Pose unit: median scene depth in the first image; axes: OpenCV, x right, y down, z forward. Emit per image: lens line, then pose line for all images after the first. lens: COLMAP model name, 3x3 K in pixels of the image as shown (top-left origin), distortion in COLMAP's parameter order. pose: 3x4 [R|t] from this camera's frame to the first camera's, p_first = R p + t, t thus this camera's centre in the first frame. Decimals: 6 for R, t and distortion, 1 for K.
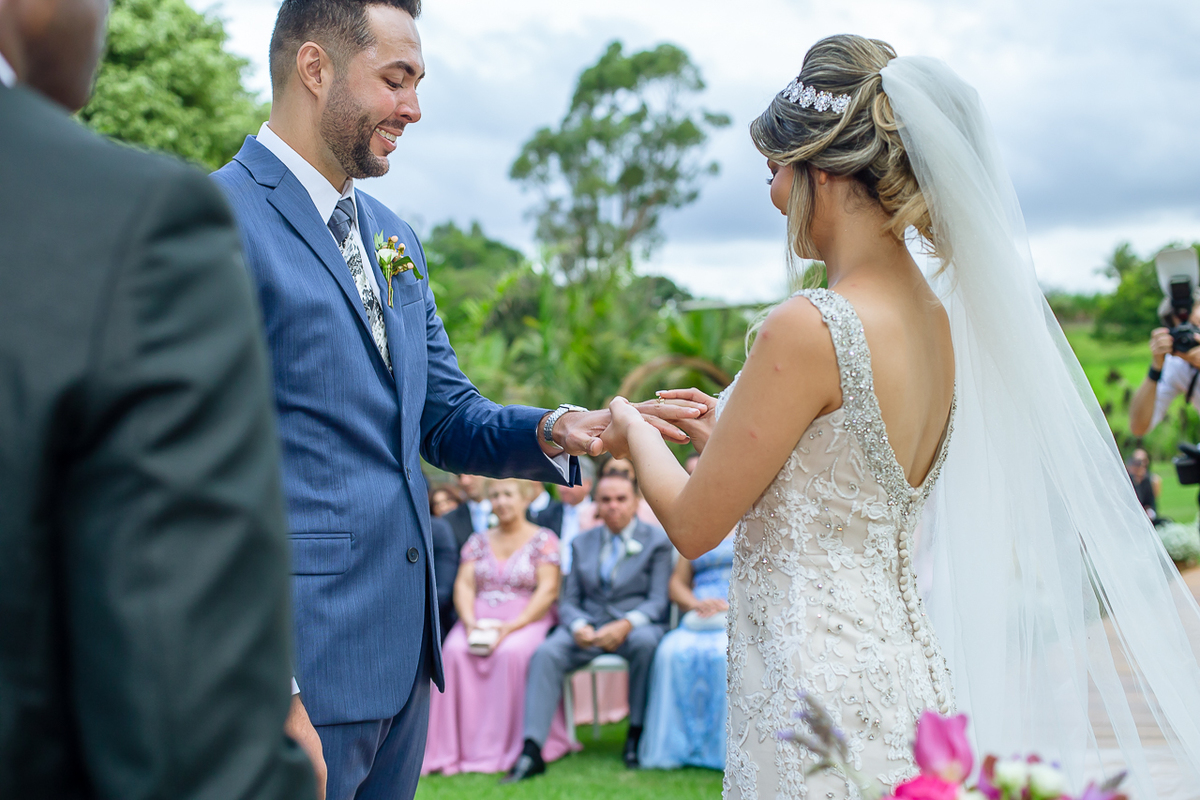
lens RADIAL K [[1817.4, 0, 653.0], [0, 1817.4, 369.2], [0, 0, 1]] dist [-0.114979, 0.000000]
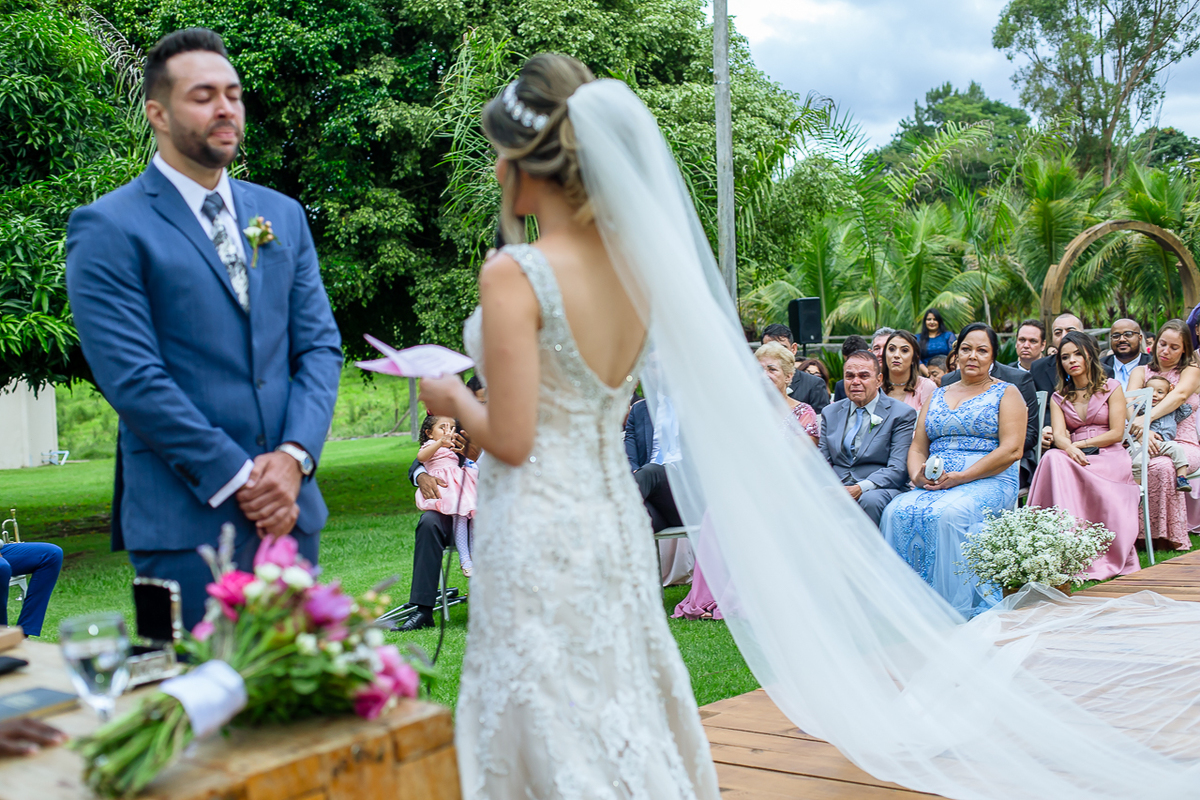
lens RADIAL K [[1817.4, 0, 590.4], [0, 1817.4, 343.3], [0, 0, 1]] dist [-0.114979, 0.000000]
pose [[0.948468, -0.019841, -0.316251, 0.558244], [0.038422, 0.997875, 0.052627, -0.038651], [0.314534, -0.062066, 0.947215, -0.279109]]
